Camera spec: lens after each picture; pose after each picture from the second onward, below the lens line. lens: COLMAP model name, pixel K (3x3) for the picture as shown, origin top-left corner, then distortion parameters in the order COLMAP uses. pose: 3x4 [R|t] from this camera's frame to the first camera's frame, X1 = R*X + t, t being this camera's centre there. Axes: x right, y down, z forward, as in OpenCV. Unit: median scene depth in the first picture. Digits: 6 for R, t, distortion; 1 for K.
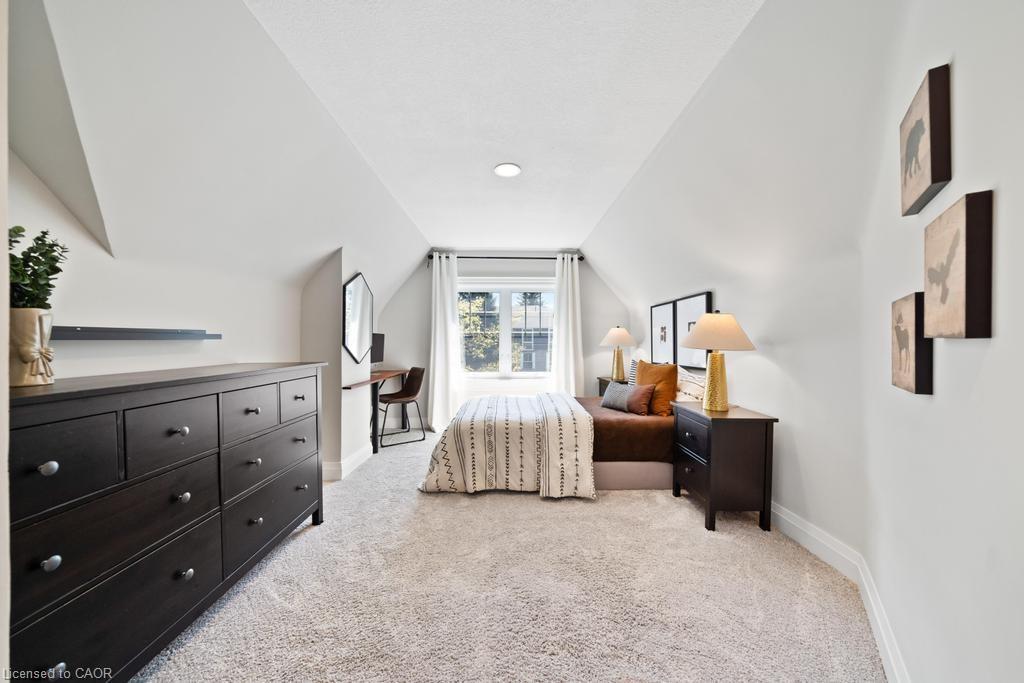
lens RADIAL K [[353.0, 0, 516.7], [0, 353.0, 342.5], [0, 0, 1]] dist [-0.005209, -0.000233]
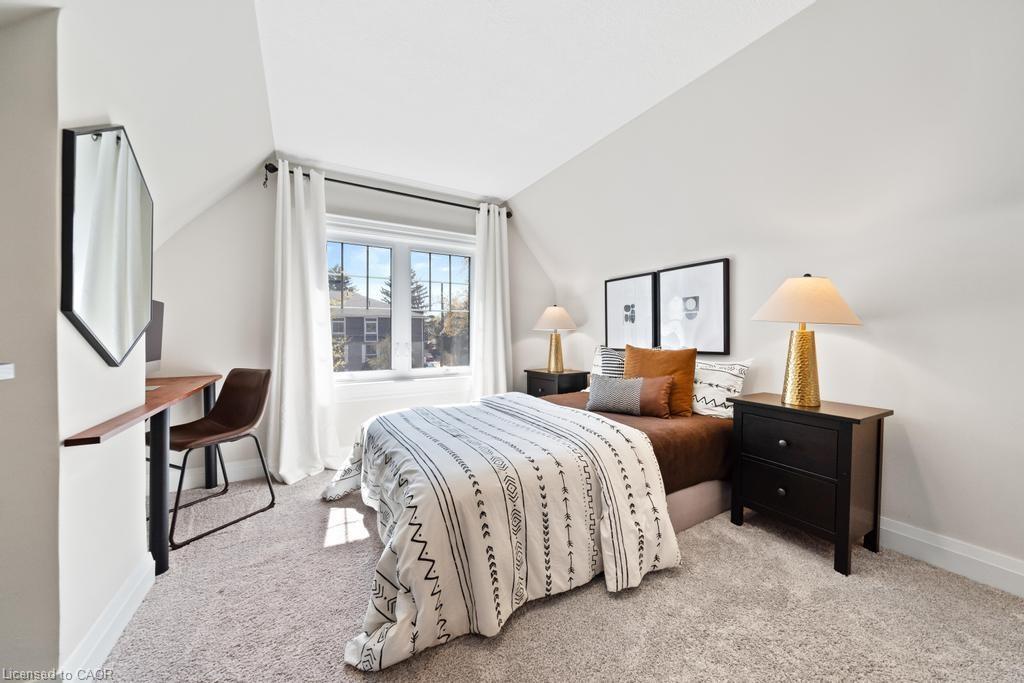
lens RADIAL K [[353.0, 0, 508.6], [0, 353.0, 336.1], [0, 0, 1]] dist [-0.005209, -0.000233]
pose [[0.874186, -0.004886, 0.485567, -0.274993], [0.002436, 0.999981, 0.005676, 0.027515], [-0.485585, -0.003779, 0.874181, 0.489897]]
